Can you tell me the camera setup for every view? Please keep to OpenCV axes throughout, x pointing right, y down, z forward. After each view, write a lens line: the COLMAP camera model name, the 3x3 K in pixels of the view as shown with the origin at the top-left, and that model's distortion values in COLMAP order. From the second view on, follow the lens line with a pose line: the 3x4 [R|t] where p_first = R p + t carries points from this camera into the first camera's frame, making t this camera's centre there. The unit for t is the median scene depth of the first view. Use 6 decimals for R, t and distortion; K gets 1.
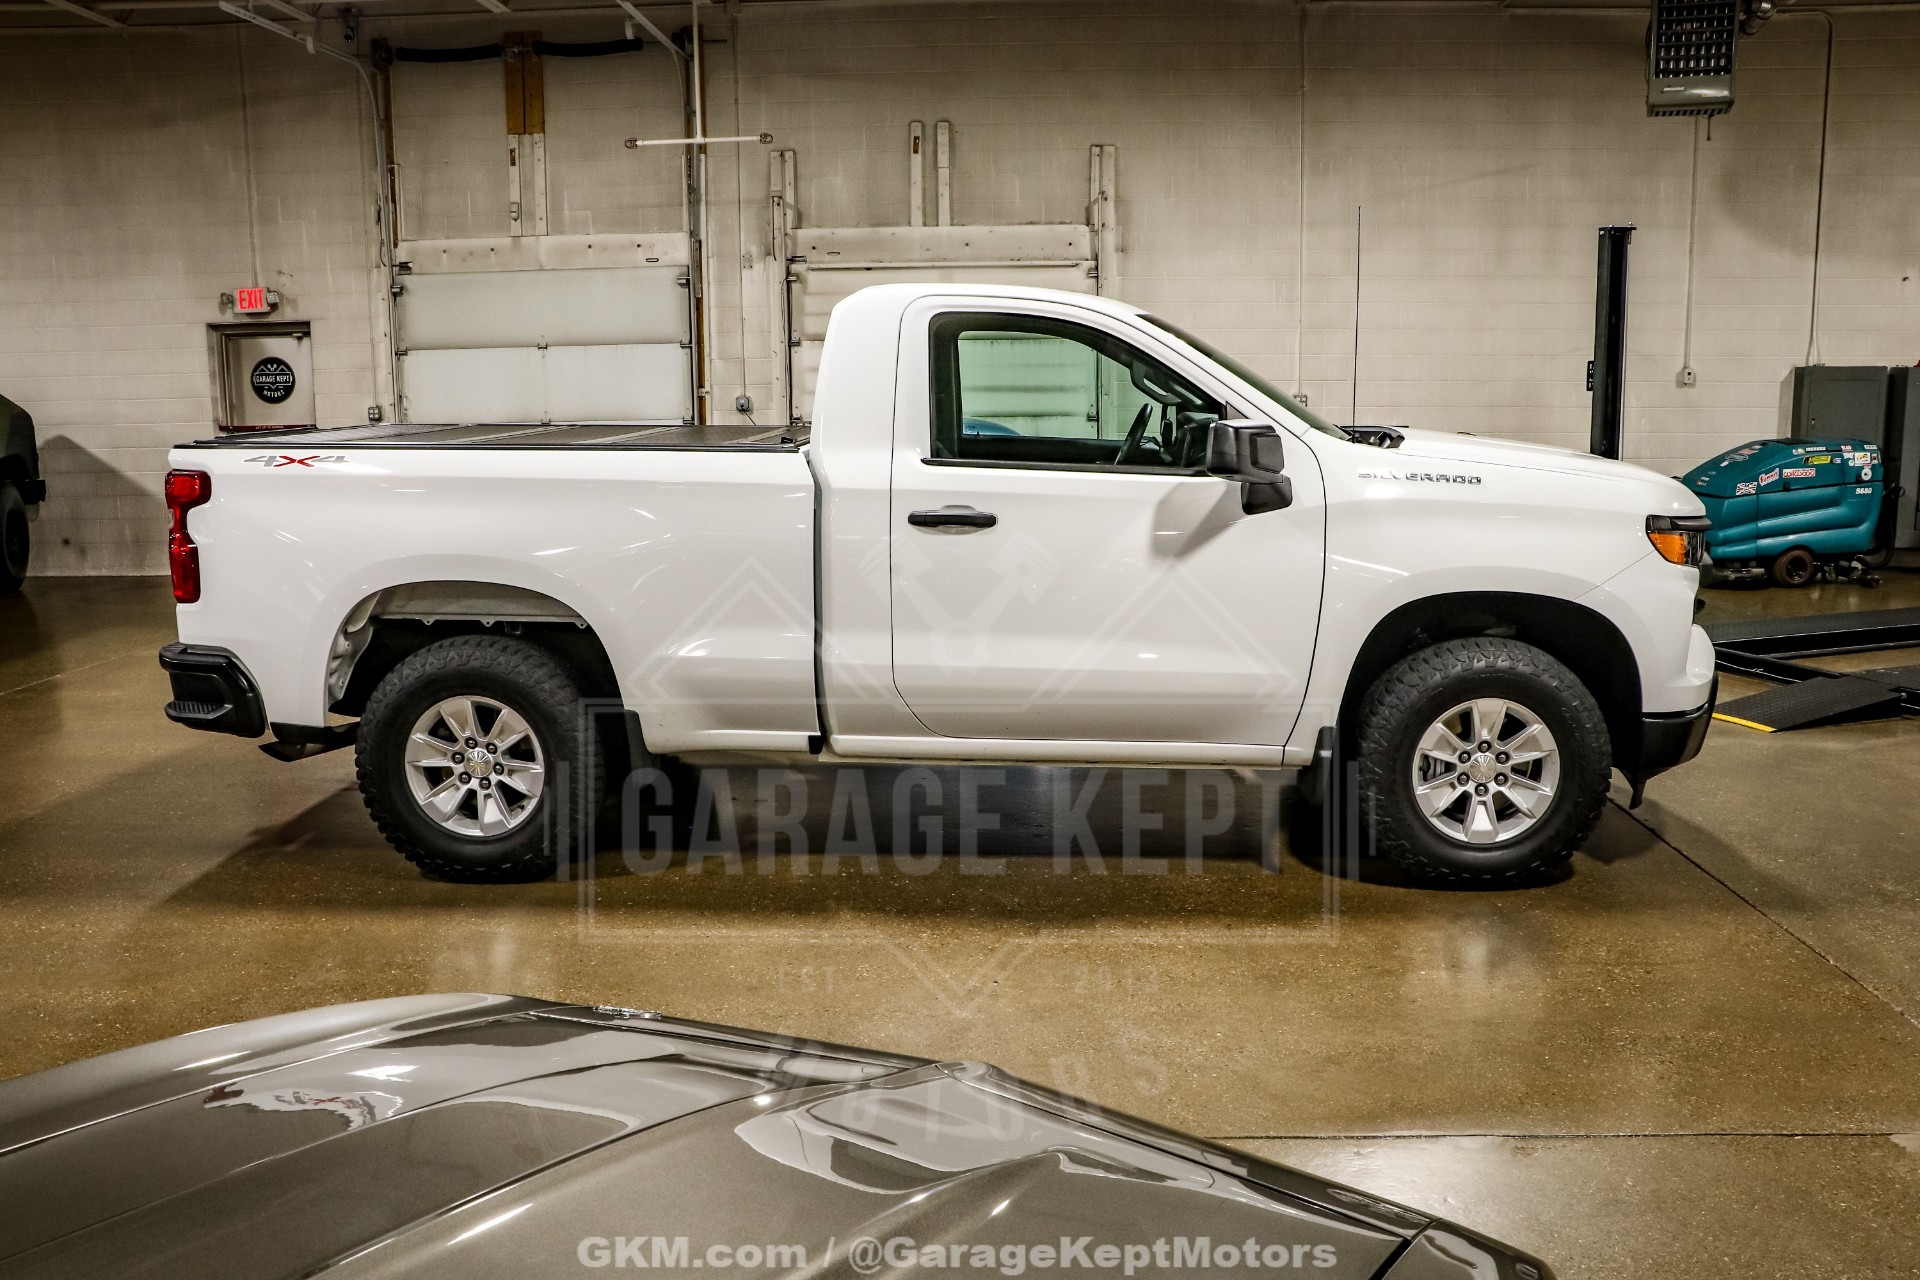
lens RADIAL K [[1650.5, 0, 960.0], [0, 1650.5, 640.0], [0, 0, 1]] dist [-0.185114, 0.206859]
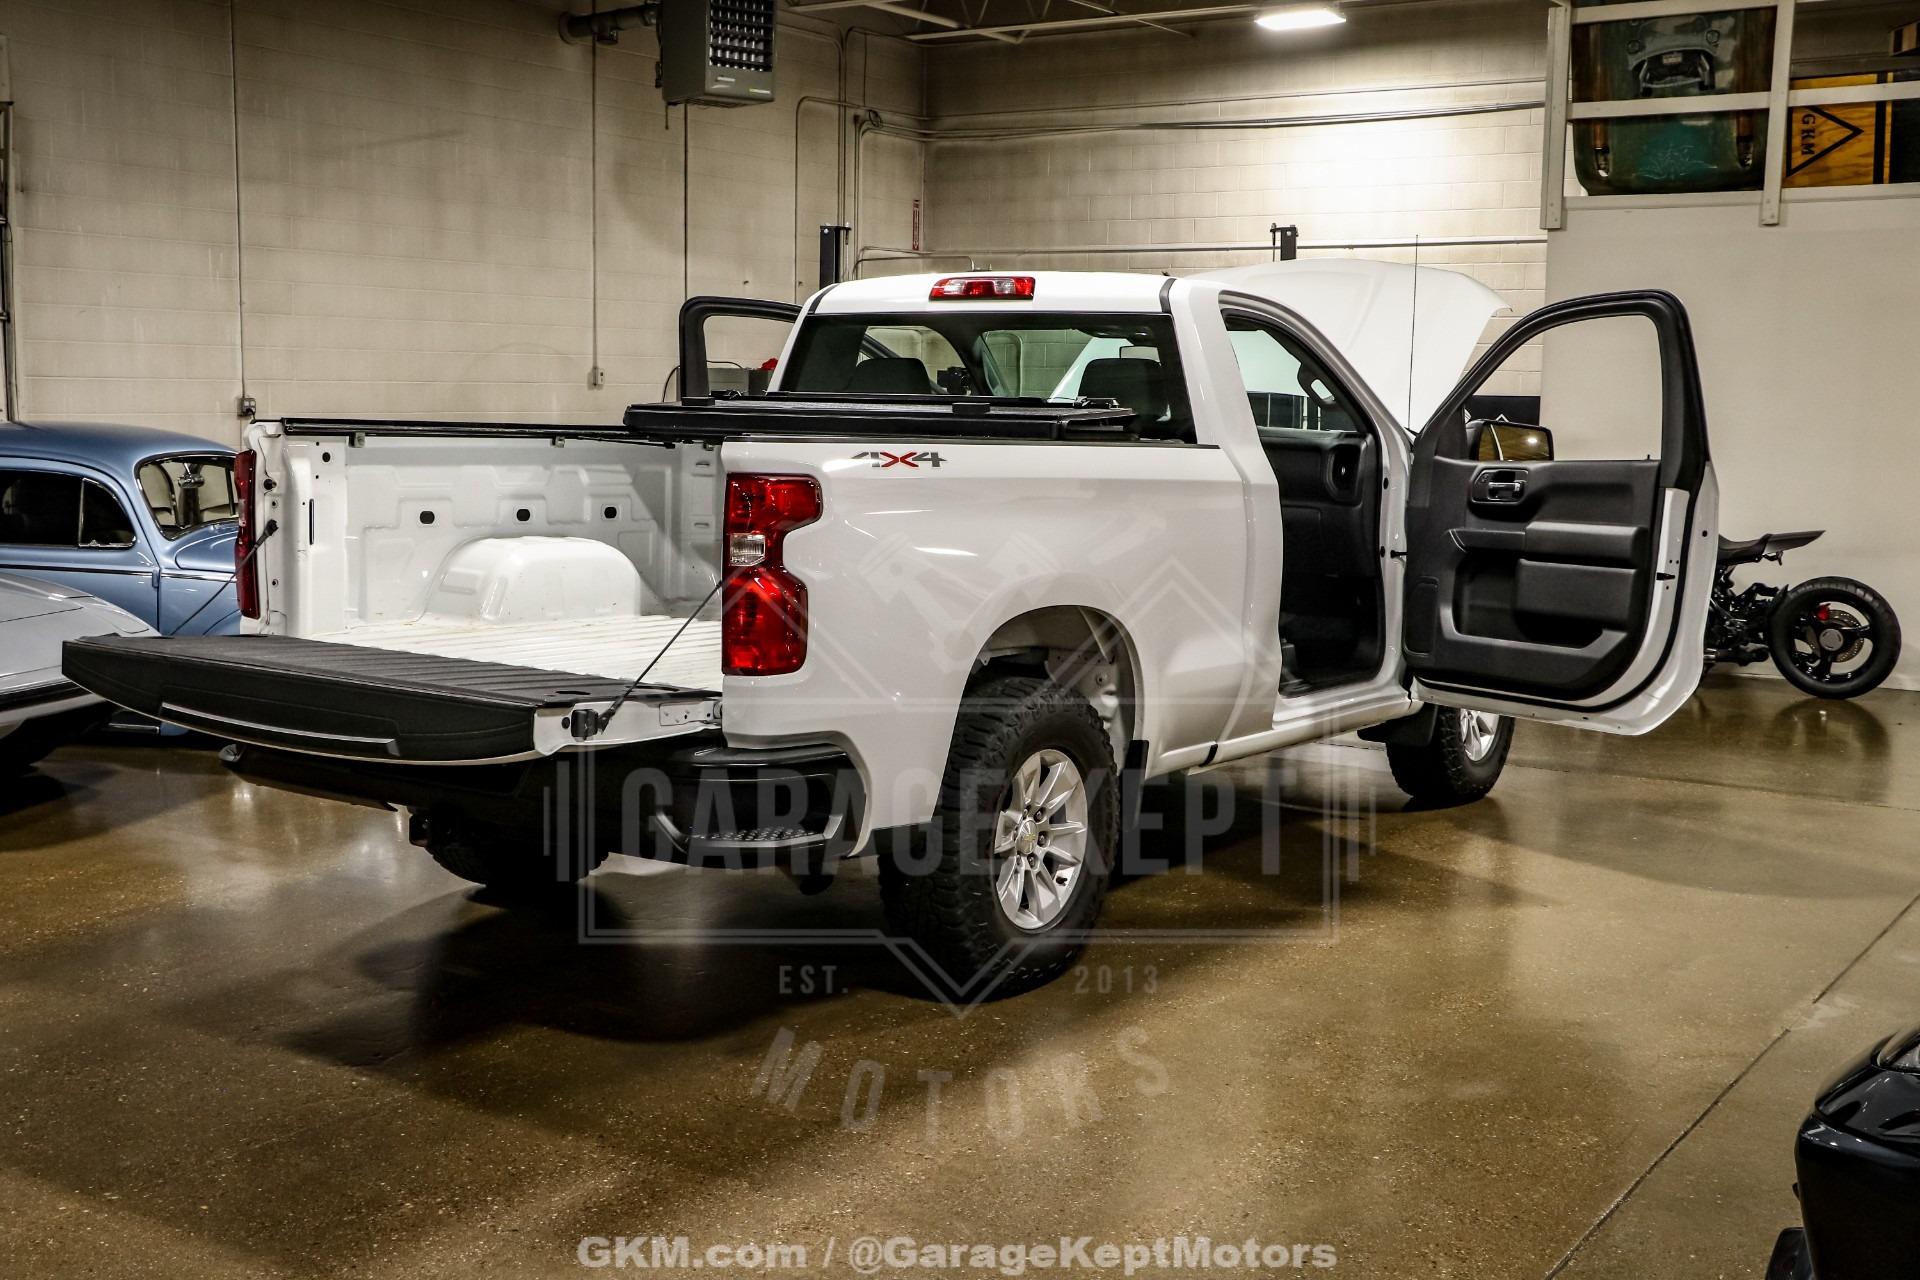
lens RADIAL K [[2122.6, 0, 955.8], [0, 2122.6, 639.3], [0, 0, 1]] dist [-0.084828, 0.308748]
pose [[0.516526, -0.084702, 0.852072, -1.192969], [0.119385, 0.992500, 0.026290, -0.051991], [-0.847908, 0.088145, 0.522764, 0.475647]]
